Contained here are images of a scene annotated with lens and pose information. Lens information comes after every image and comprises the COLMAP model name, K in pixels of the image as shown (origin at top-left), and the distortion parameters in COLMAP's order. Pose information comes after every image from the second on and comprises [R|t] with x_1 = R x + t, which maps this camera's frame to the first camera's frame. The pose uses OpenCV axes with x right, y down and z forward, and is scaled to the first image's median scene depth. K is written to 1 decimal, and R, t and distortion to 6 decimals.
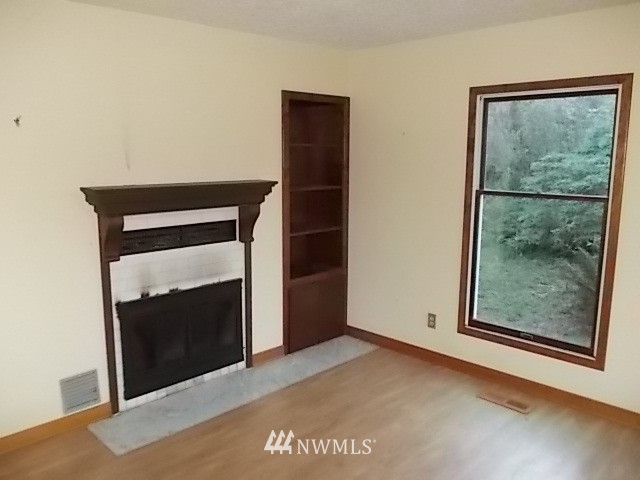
lens RADIAL K [[540.2, 0, 320.0], [0, 540.2, 240.0], [0, 0, 1]] dist [-0.017521, -0.006093]
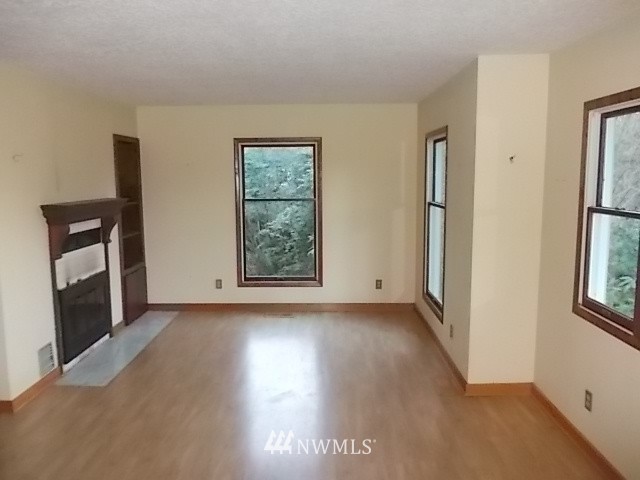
lens RADIAL K [[540.2, 0, 320.0], [0, 540.2, 240.0], [0, 0, 1]] dist [-0.017521, -0.006093]
pose [[0.716790, -0.091009, 0.691324, -0.703551], [0.119974, 0.992757, 0.006298, 0.052418], [-0.686890, 0.078427, 0.722517, -0.365707]]
